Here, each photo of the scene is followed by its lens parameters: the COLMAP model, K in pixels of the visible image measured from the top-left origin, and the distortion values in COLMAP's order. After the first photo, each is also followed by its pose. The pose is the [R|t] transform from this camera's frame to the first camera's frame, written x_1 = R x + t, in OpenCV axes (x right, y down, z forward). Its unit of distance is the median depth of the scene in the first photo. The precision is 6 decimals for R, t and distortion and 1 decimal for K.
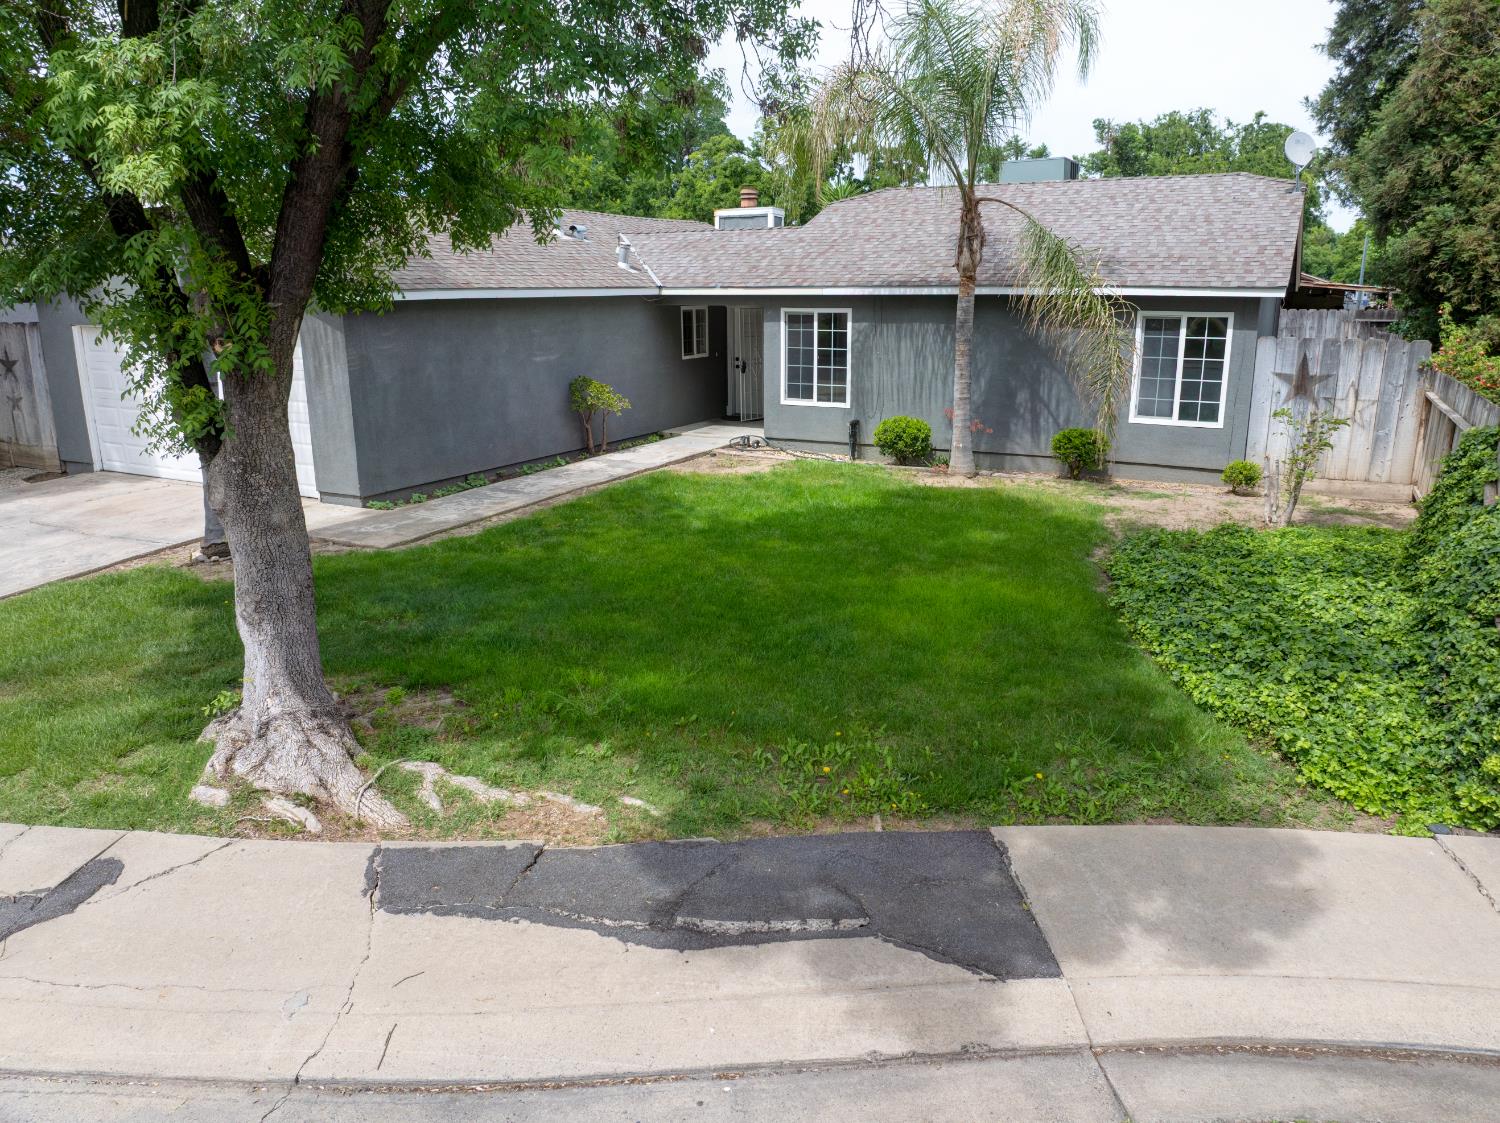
lens RADIAL K [[1042.1, 0, 750.0], [0, 1042.1, 561.5], [0, 0, 1]] dist [-0.037303, 0.001521]
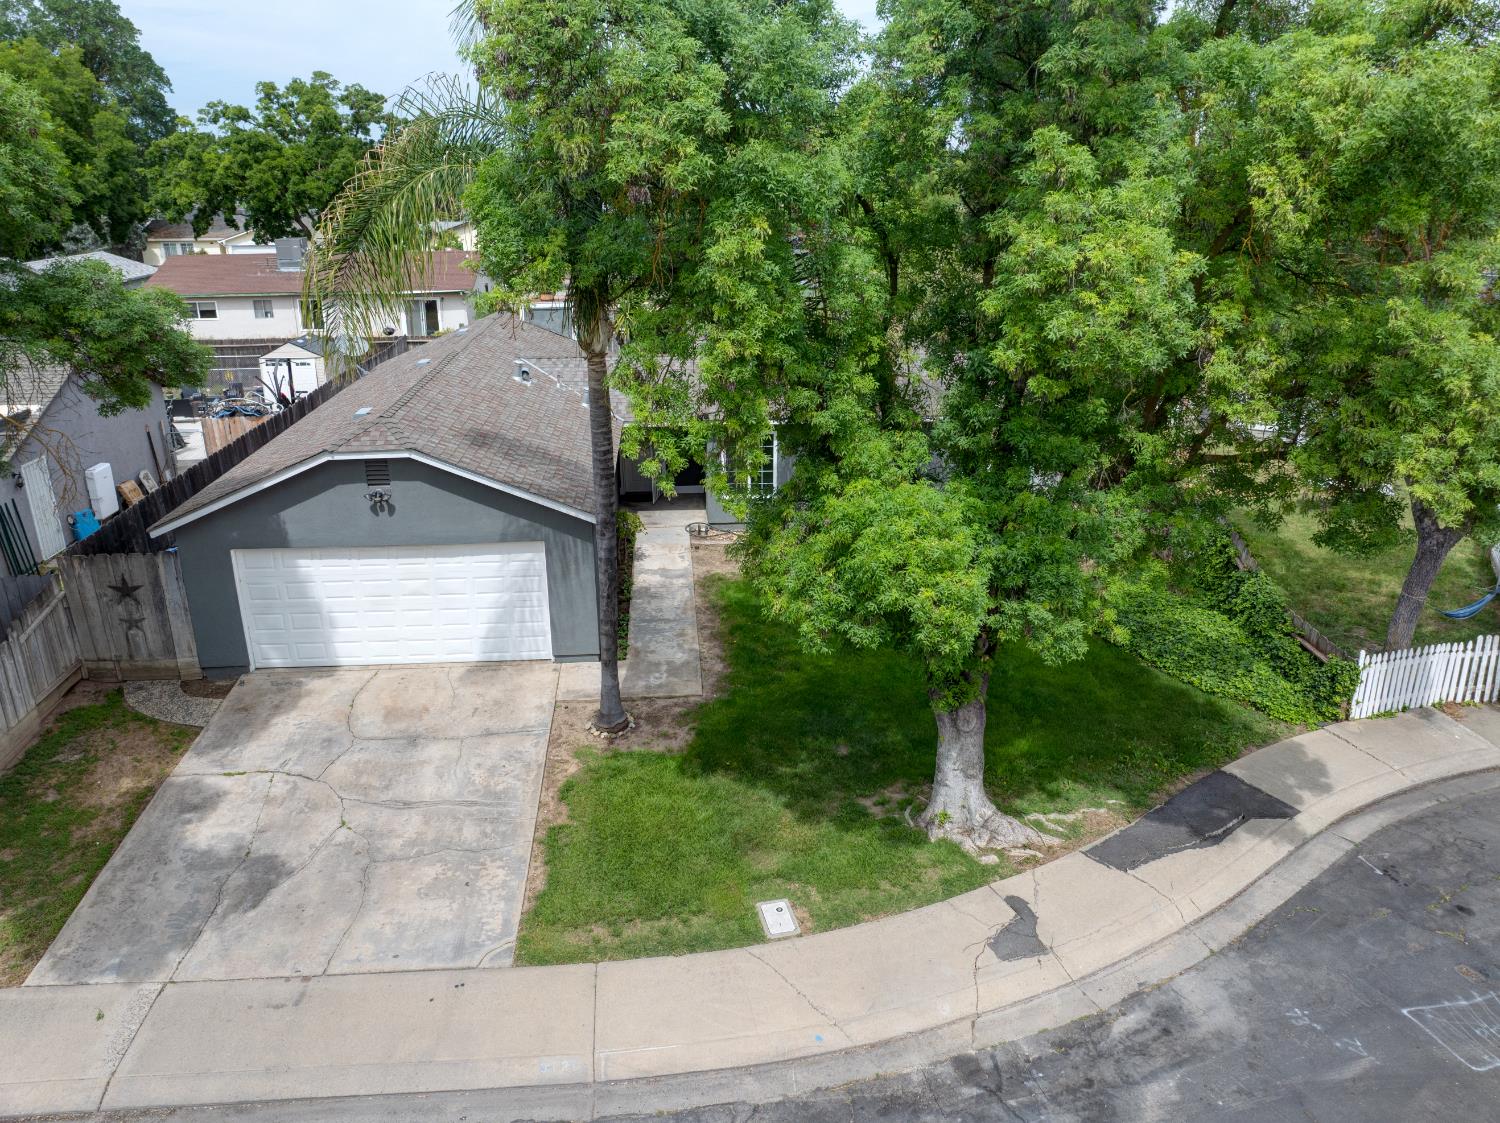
lens RADIAL K [[1030.6, 0, 750.0], [0, 1030.6, 561.5], [0, 0, 1]] dist [-0.034835, 0.001530]
pose [[0.843674, -0.184096, 0.504304, -1.843303], [0.134273, 0.981870, 0.133800, -0.712725], [-0.519793, -0.045169, 0.853097, -0.525983]]
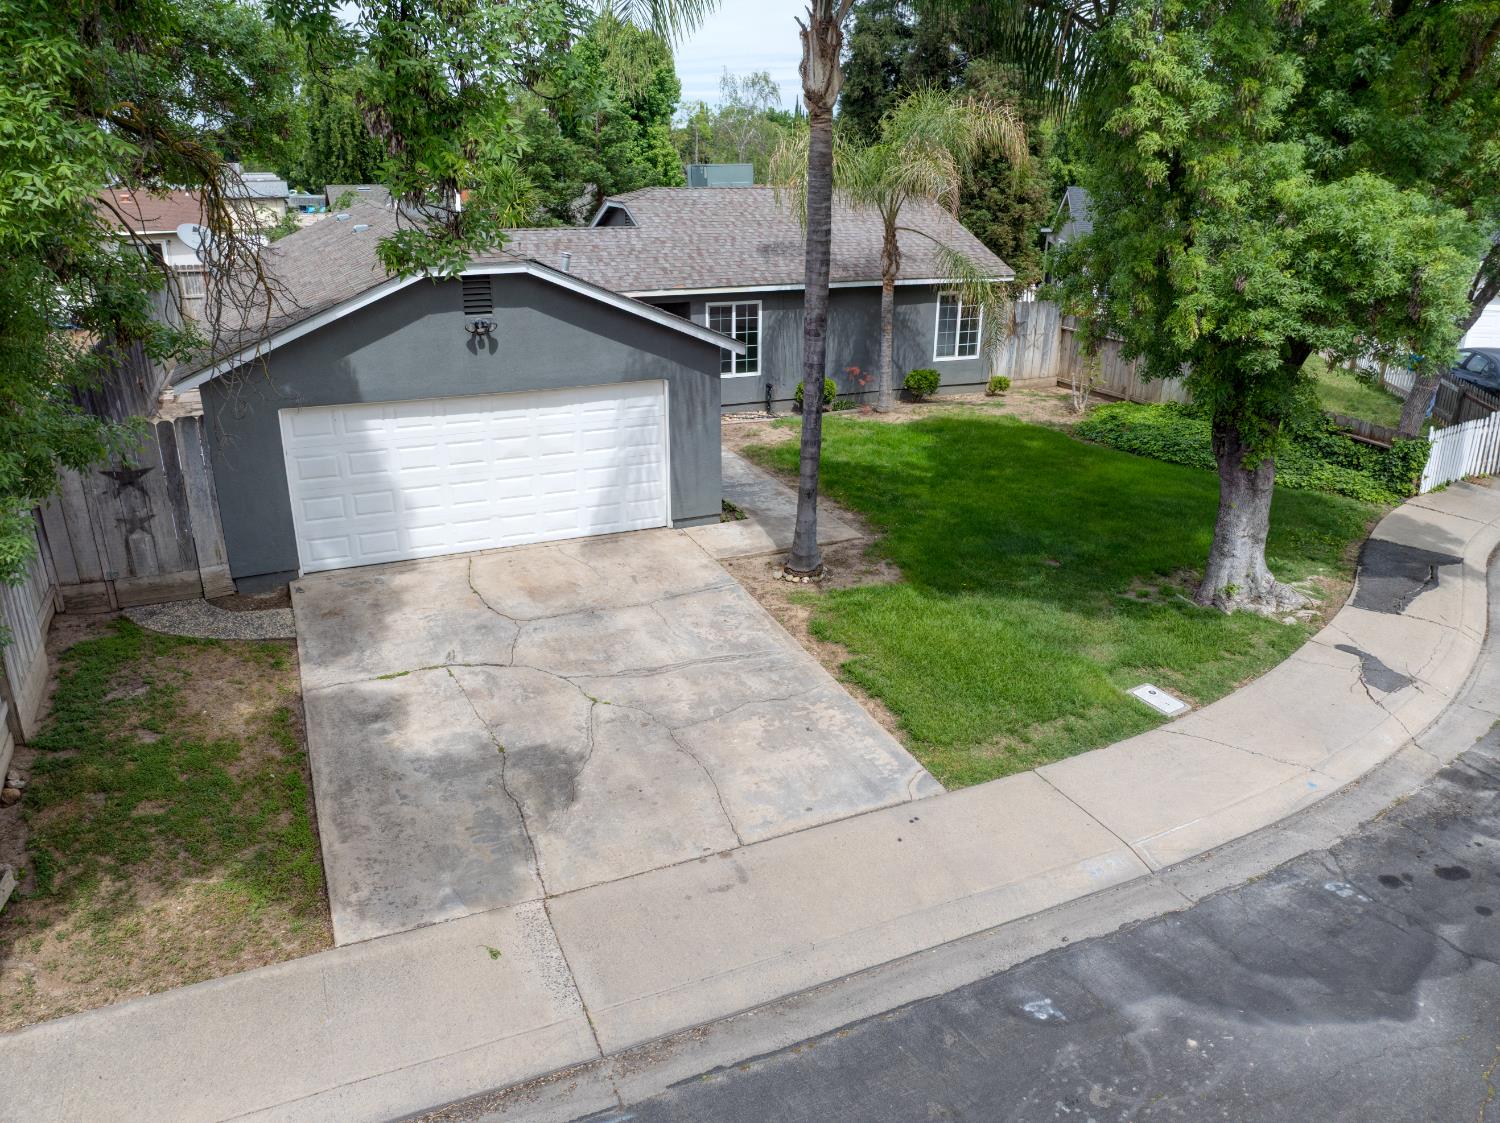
lens RADIAL K [[1030.6, 0, 750.0], [0, 1030.6, 561.5], [0, 0, 1]] dist [-0.034835, 0.001530]
pose [[0.624323, -0.272936, 0.731934, -2.614212], [0.192983, 0.961822, 0.194051, -0.492154], [-0.756953, 0.020101, 0.653160, 0.446575]]
